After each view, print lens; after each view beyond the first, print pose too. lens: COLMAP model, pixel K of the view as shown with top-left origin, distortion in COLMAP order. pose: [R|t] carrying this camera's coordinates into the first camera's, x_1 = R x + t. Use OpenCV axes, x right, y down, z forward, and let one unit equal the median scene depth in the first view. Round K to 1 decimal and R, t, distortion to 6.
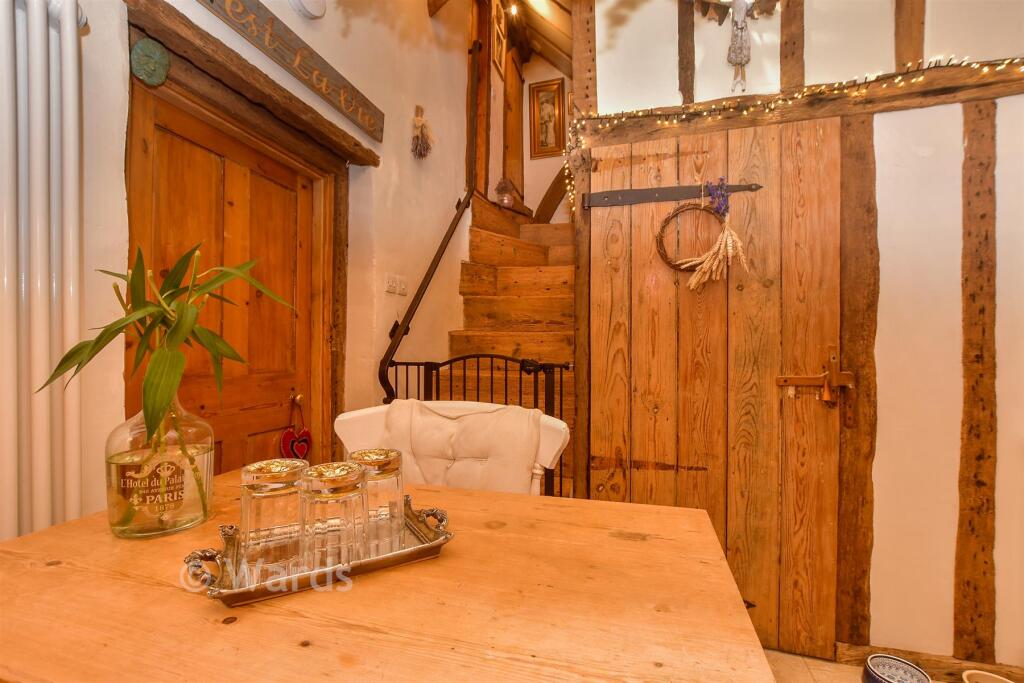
lens RADIAL K [[446.3, 0, 507.5], [0, 446.3, 345.1], [0, 0, 1]] dist [-0.010354, 0.000863]
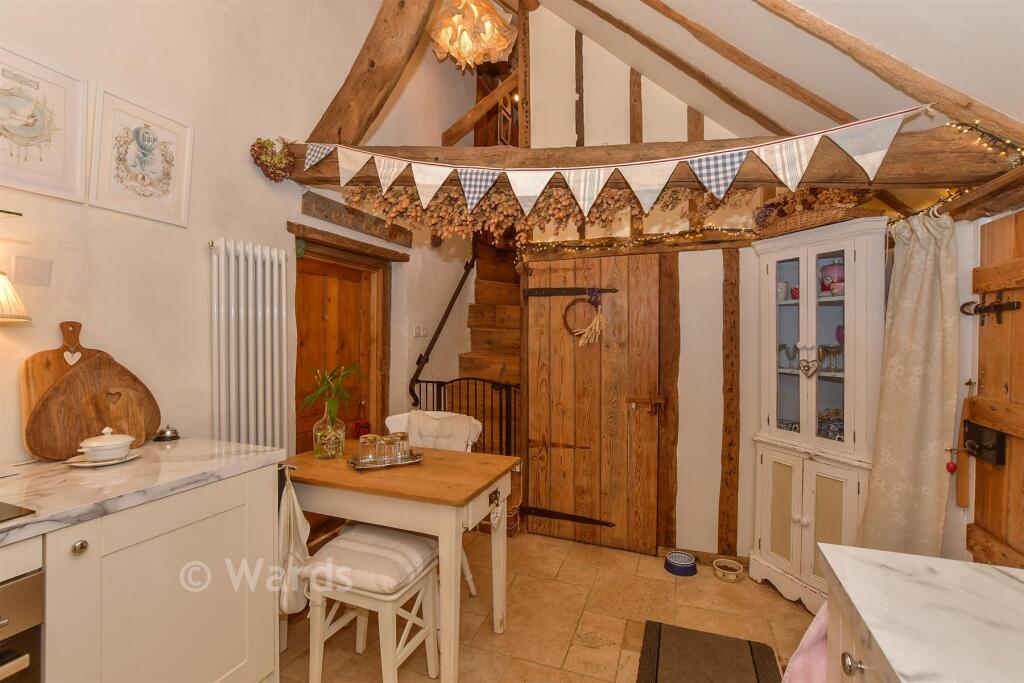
lens RADIAL K [[446.3, 0, 517.0], [0, 446.3, 342.8], [0, 0, 1]] dist [-0.010354, 0.000863]
pose [[0.997569, 0.005790, -0.069444, 0.285948], [-0.004376, 0.999780, 0.020493, -0.178127], [0.069548, -0.020139, 0.997375, -0.793730]]
